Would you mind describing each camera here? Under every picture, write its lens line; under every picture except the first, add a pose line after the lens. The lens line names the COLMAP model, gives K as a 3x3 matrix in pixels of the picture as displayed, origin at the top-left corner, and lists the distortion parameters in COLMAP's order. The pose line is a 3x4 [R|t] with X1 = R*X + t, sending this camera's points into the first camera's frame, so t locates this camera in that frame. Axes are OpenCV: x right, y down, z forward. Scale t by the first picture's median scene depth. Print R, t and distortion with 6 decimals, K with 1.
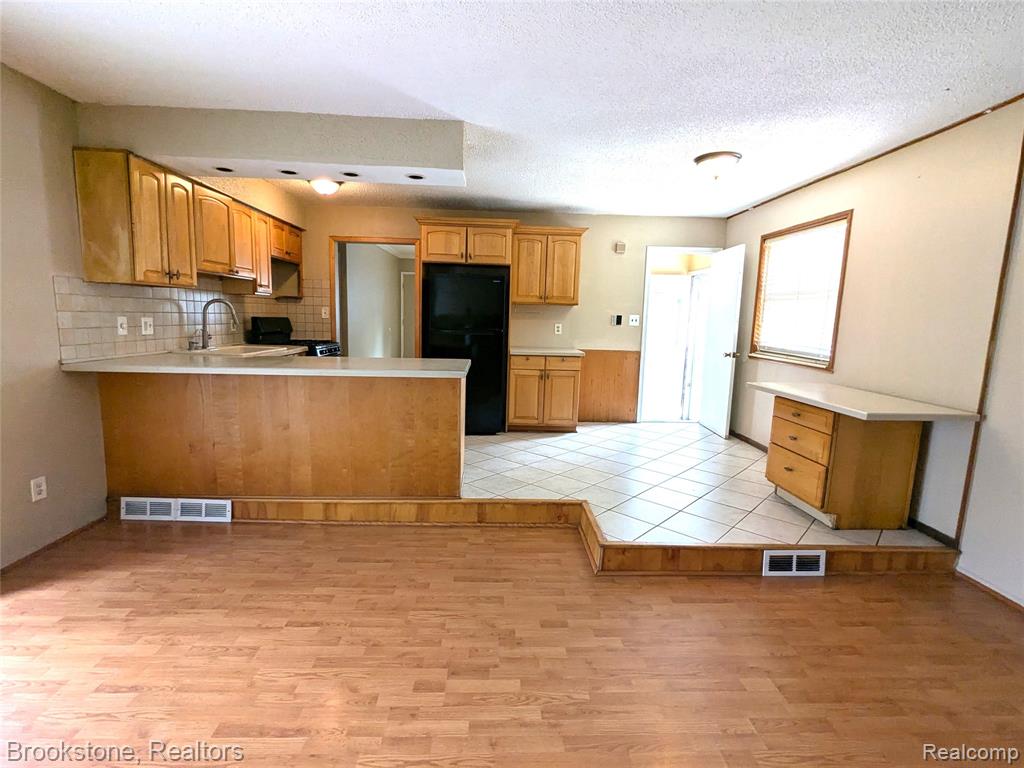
lens RADIAL K [[485.3, 0, 507.7], [0, 485.3, 380.6], [0, 0, 1]] dist [-0.001817, 0.002042]
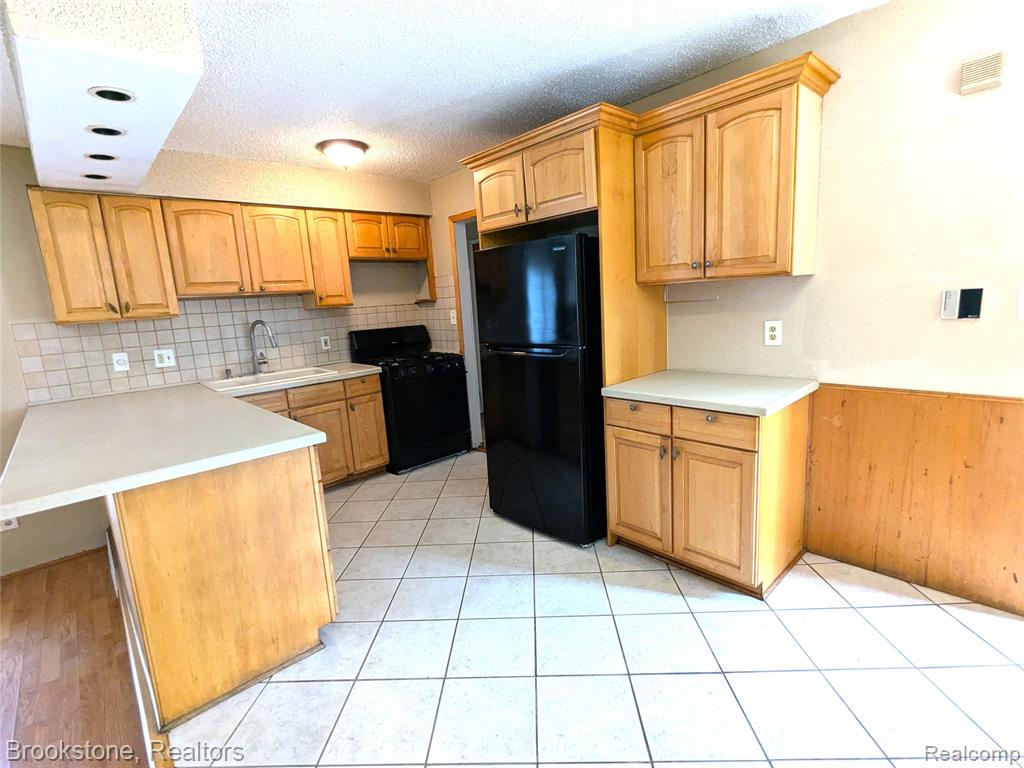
lens RADIAL K [[485.3, 0, 508.7], [0, 485.3, 383.4], [0, 0, 1]] dist [-0.001817, 0.002042]
pose [[0.645804, 0.064409, -0.760781, 0.311540], [-0.019136, 0.997488, 0.068205, -0.096715], [0.763263, -0.029489, 0.645414, 0.610075]]
